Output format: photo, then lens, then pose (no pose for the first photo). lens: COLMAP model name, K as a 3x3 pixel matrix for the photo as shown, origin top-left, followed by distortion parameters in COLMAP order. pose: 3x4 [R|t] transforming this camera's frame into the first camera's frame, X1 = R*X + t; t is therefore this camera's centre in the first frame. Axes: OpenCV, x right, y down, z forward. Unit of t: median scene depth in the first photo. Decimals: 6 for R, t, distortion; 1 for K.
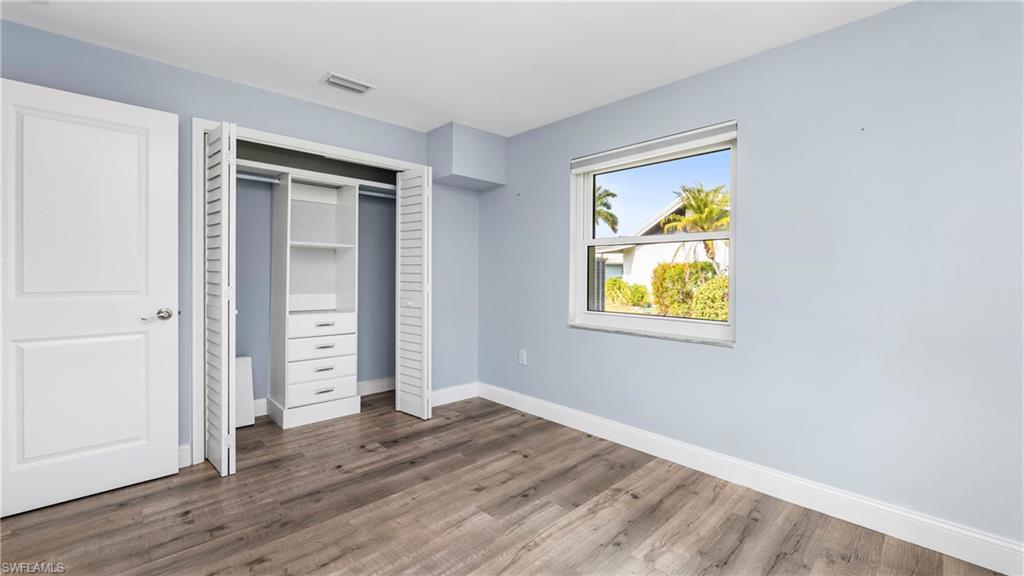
lens RADIAL K [[416.9, 0, 510.5], [0, 416.9, 277.5], [0, 0, 1]] dist [-0.007229, 0.000017]
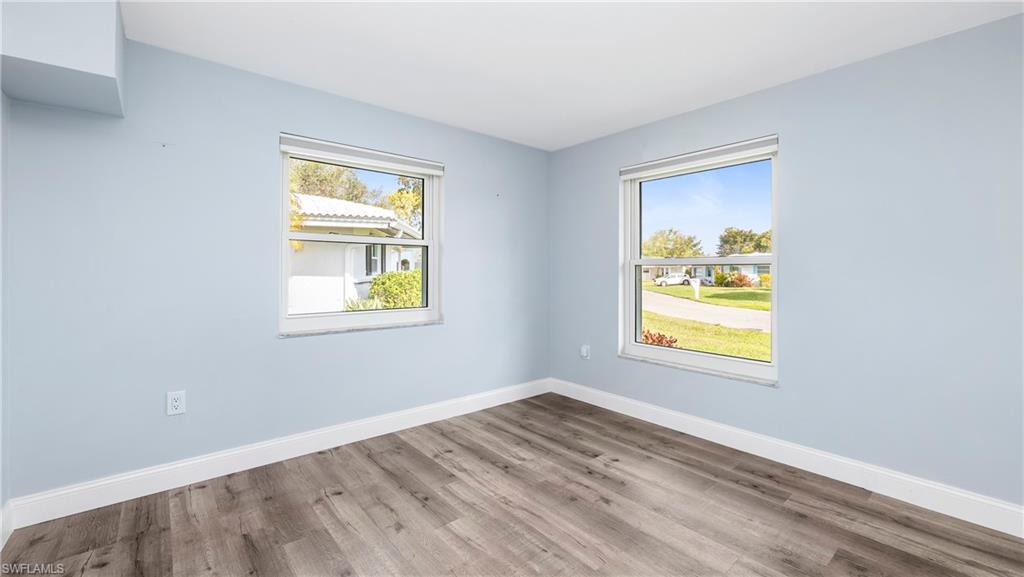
lens RADIAL K [[416.9, 0, 510.5], [0, 416.9, 278.0], [0, 0, 1]] dist [-0.007229, 0.000017]
pose [[0.053739, -0.019650, 0.998362, -0.821703], [-0.000508, 0.999806, 0.019706, -0.017629], [-0.998555, -0.001566, 0.053719, 0.660053]]
